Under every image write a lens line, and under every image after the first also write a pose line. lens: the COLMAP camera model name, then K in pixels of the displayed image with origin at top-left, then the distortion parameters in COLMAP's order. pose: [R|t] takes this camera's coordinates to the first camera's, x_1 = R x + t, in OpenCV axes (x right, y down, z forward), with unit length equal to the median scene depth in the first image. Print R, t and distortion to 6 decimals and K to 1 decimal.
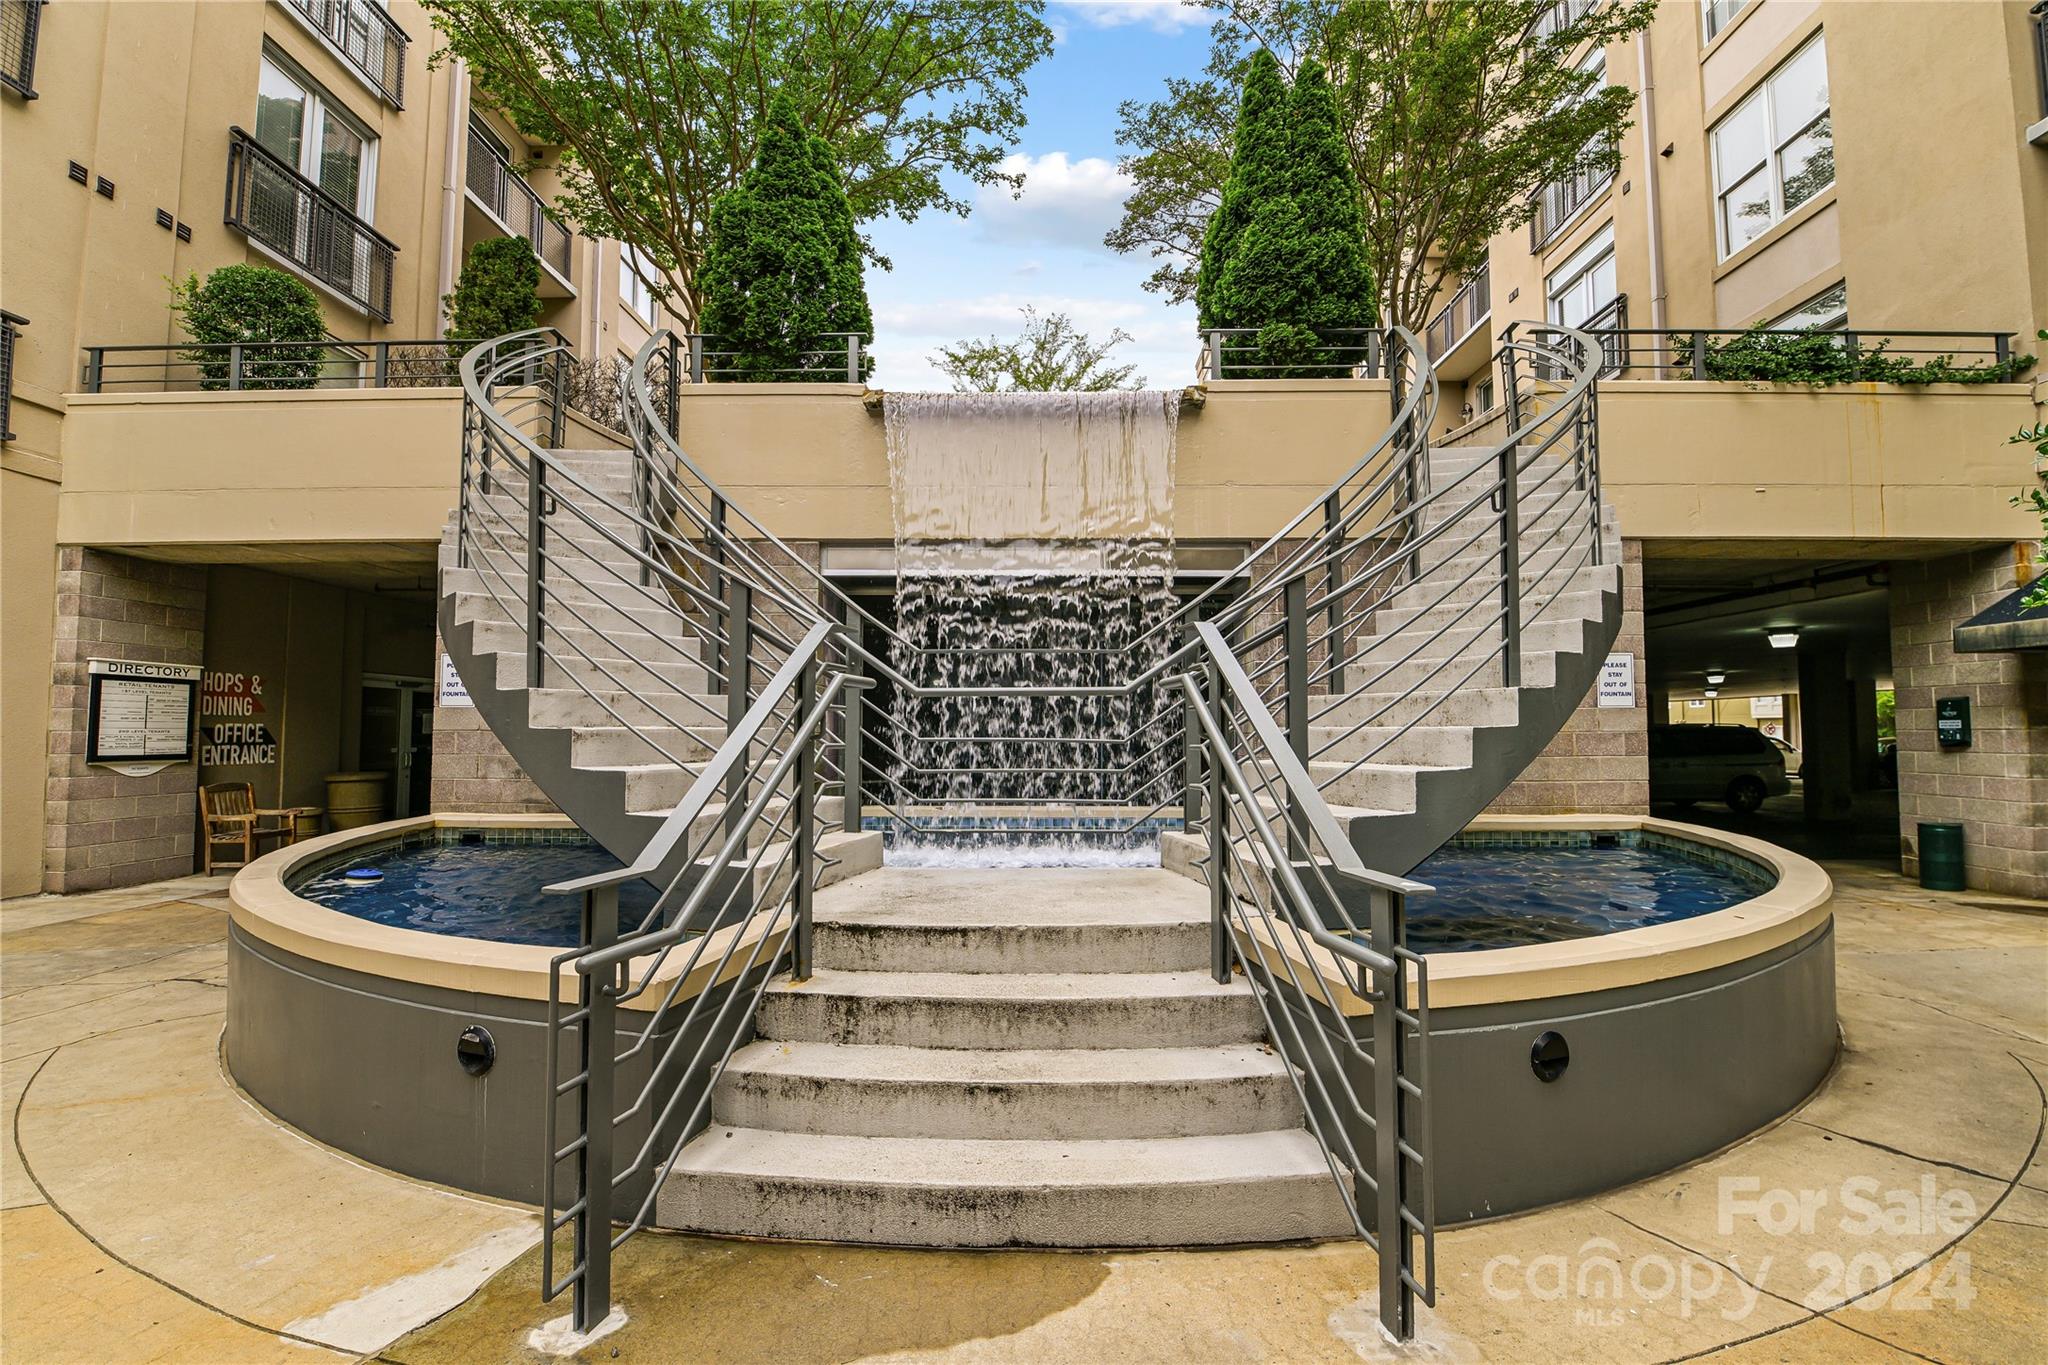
lens RADIAL K [[885.1, 0, 1035.4], [0, 885.1, 685.8], [0, 0, 1]] dist [-0.007714, -0.004222]
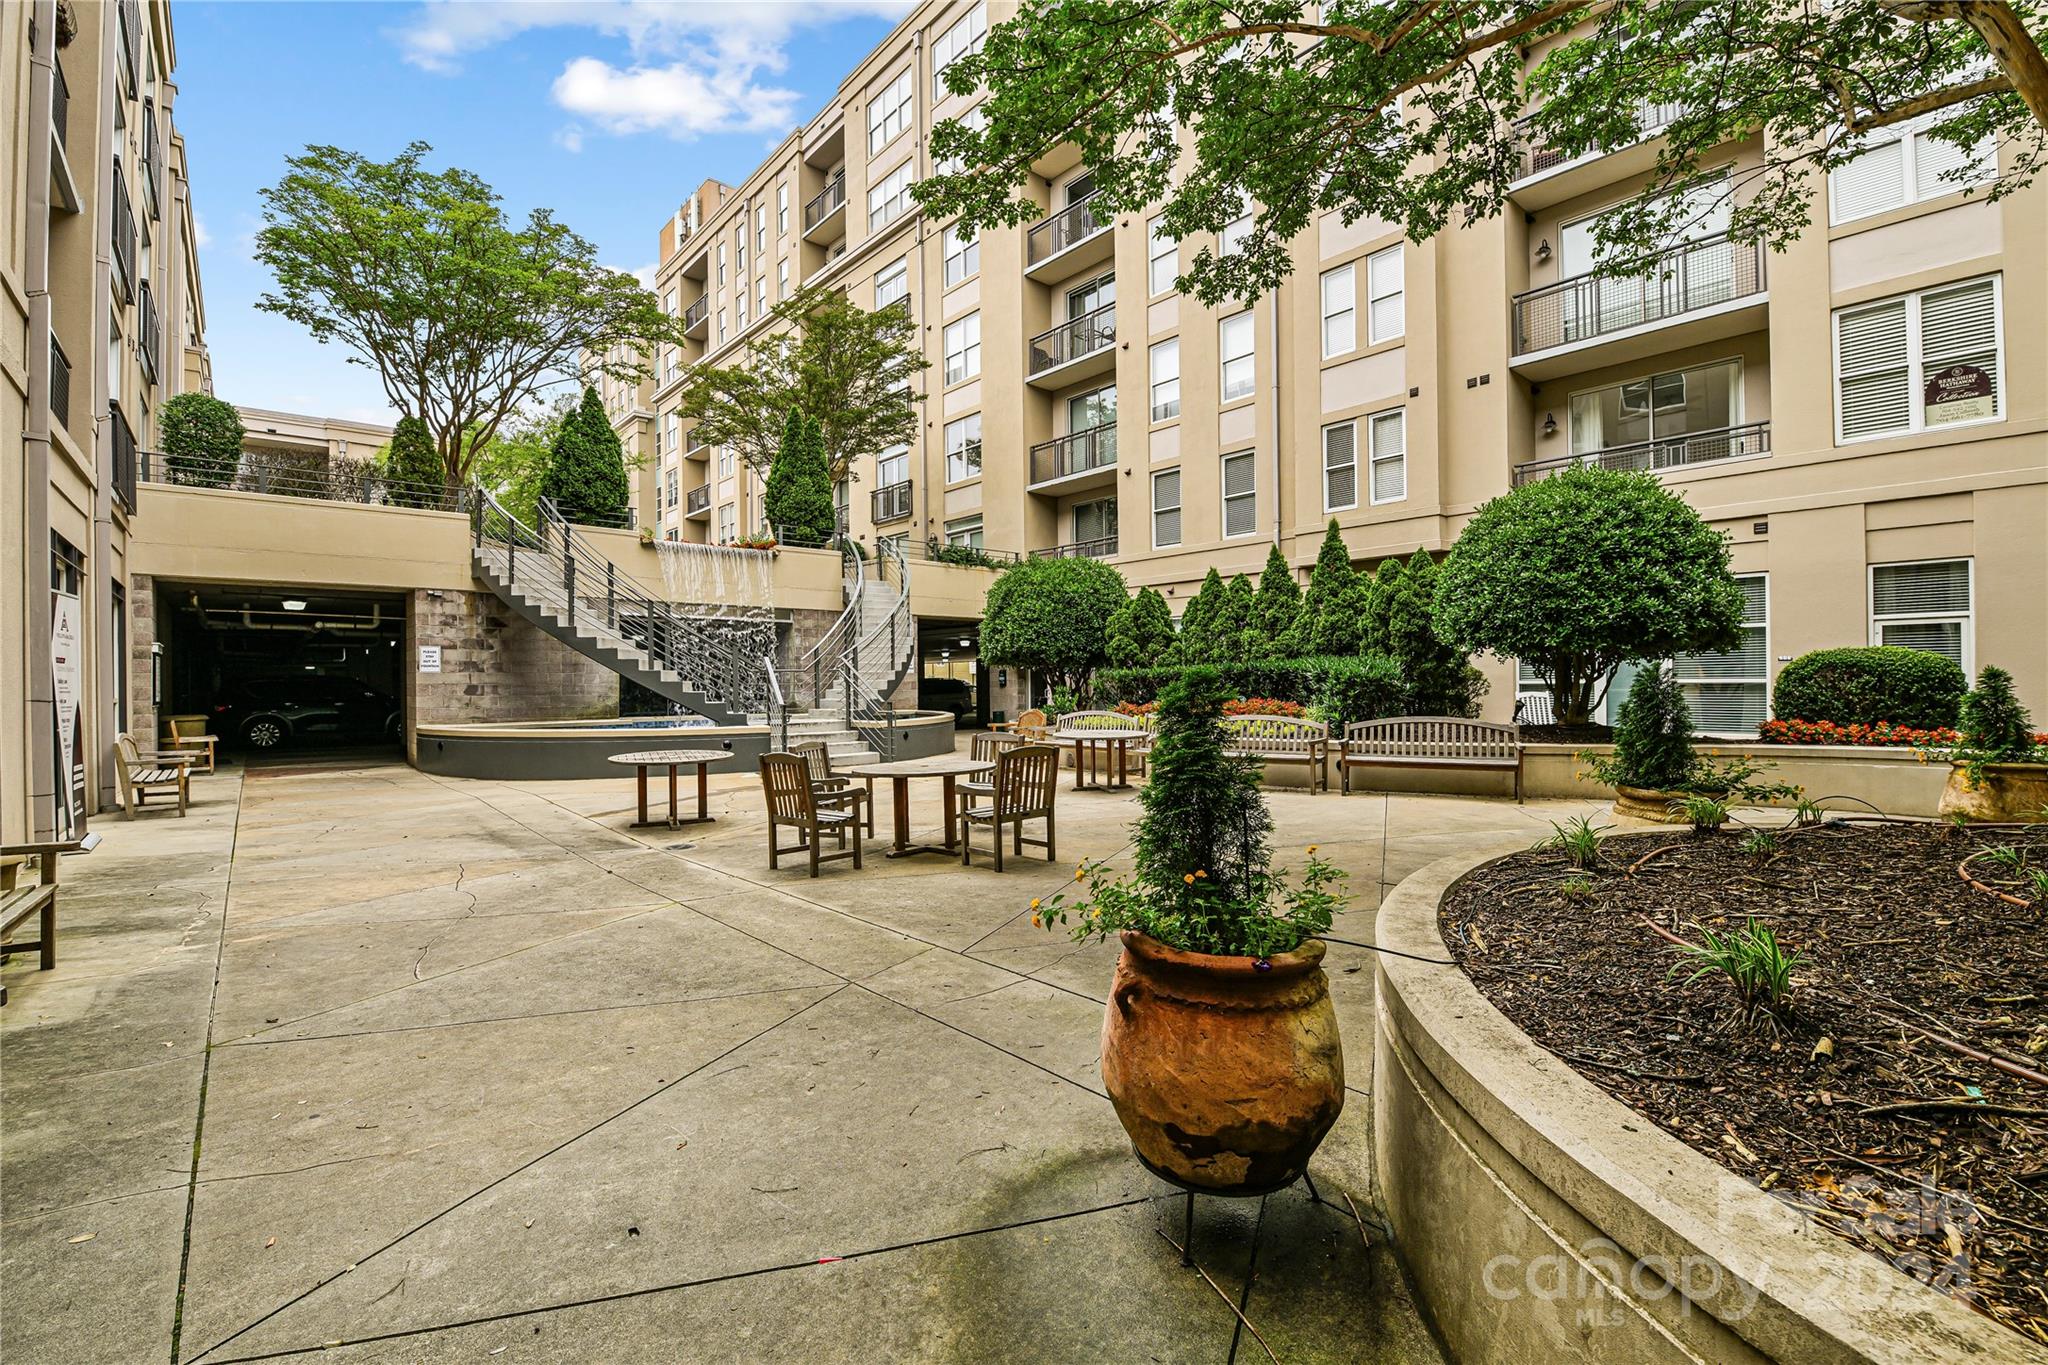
lens RADIAL K [[885.1, 0, 1030.4], [0, 885.1, 687.0], [0, 0, 1]] dist [-0.007714, -0.004222]
pose [[0.736616, -0.009726, 0.676242, -1.004319], [-0.025640, 0.998776, 0.042294, -0.063057], [-0.675825, -0.048493, 0.735465, -1.397336]]
